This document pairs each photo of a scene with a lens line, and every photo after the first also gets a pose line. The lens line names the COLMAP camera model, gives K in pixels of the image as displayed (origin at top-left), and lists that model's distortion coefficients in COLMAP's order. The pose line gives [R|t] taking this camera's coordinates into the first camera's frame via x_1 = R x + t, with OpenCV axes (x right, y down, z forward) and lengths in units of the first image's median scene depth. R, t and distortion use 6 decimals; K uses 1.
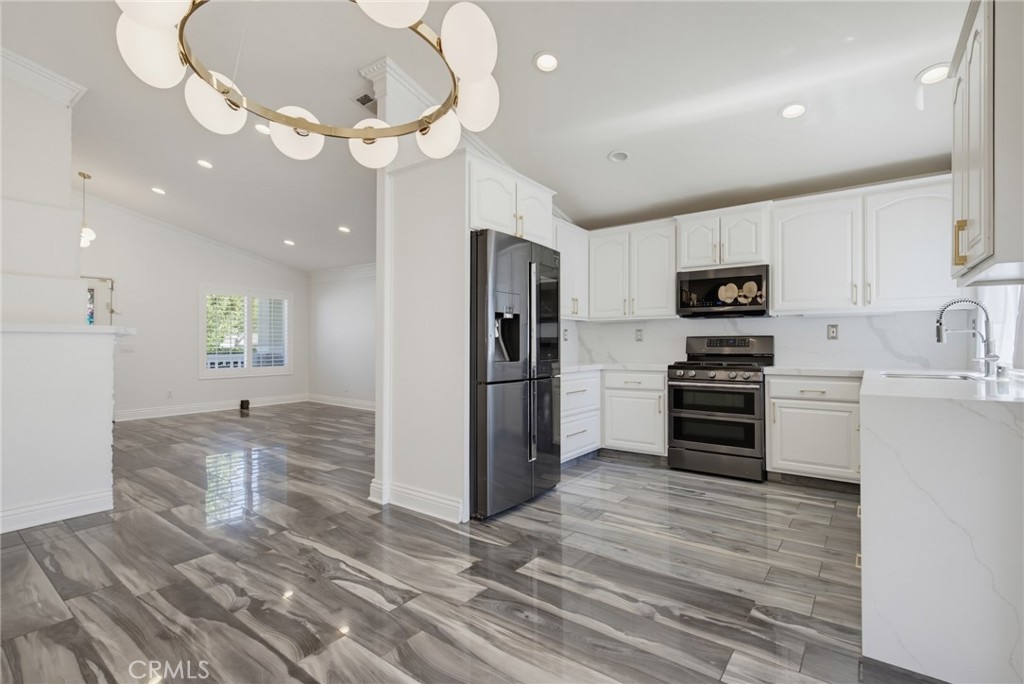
lens RADIAL K [[468.3, 0, 513.0], [0, 468.3, 339.1], [0, 0, 1]] dist [0.003228, -0.000017]
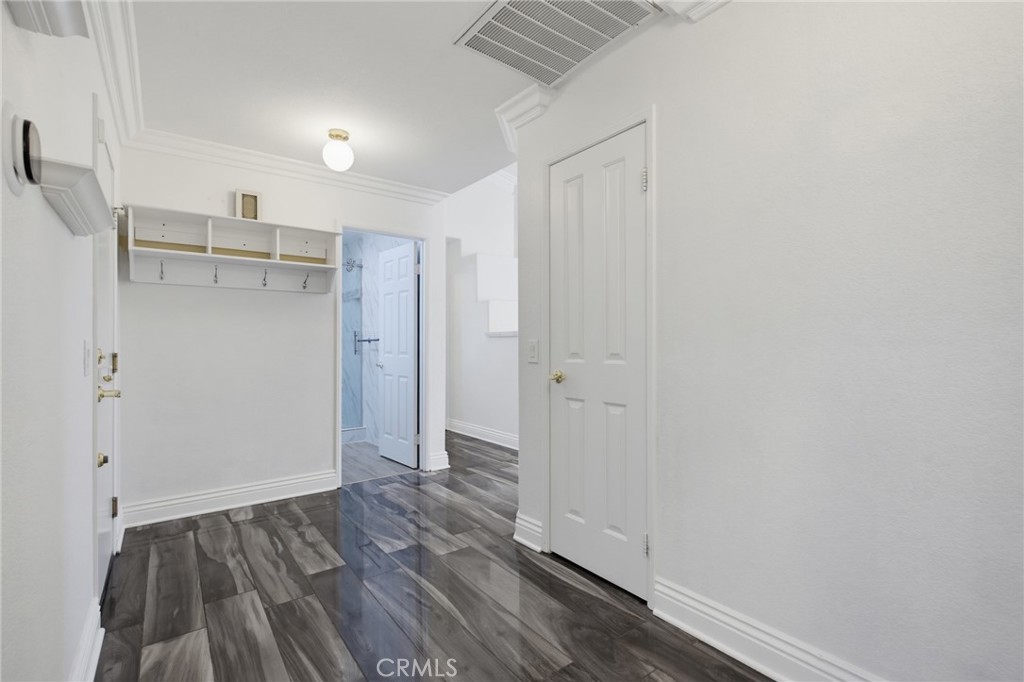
lens RADIAL K [[468.3, 0, 514.4], [0, 468.3, 344.7], [0, 0, 1]] dist [0.003228, -0.000017]
pose [[-0.960545, 0.006401, 0.278051, -1.018464], [0.003070, 0.999918, -0.012413, 0.017004], [-0.278108, -0.011070, -0.960486, 1.143480]]
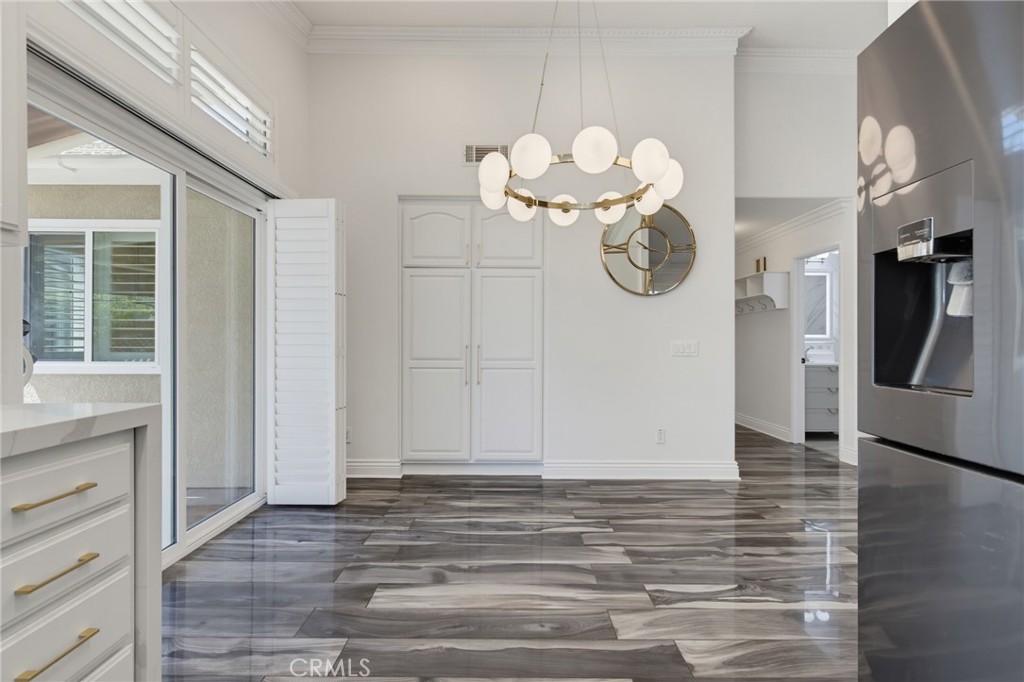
lens RADIAL K [[468.3, 0, 517.0], [0, 468.3, 344.0], [0, 0, 1]] dist [0.003228, -0.000017]
pose [[-0.788850, 0.001677, -0.614583, 0.375287], [0.006773, 0.999959, -0.005965, 0.013655], [0.614548, -0.008868, -0.788830, 0.987577]]
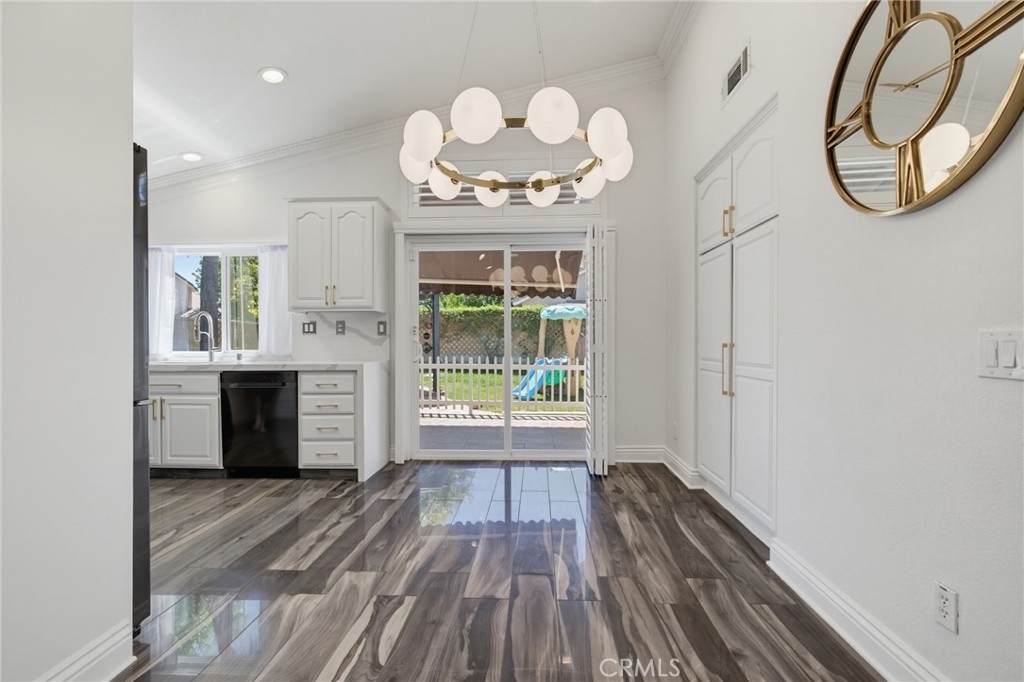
lens RADIAL K [[468.3, 0, 515.9], [0, 468.3, 347.3], [0, 0, 1]] dist [0.003228, -0.000017]
pose [[-0.567507, -0.004770, 0.823355, -0.723037], [-0.006680, 0.999977, 0.001189, 0.017786], [-0.823341, -0.004826, -0.567526, 0.824295]]
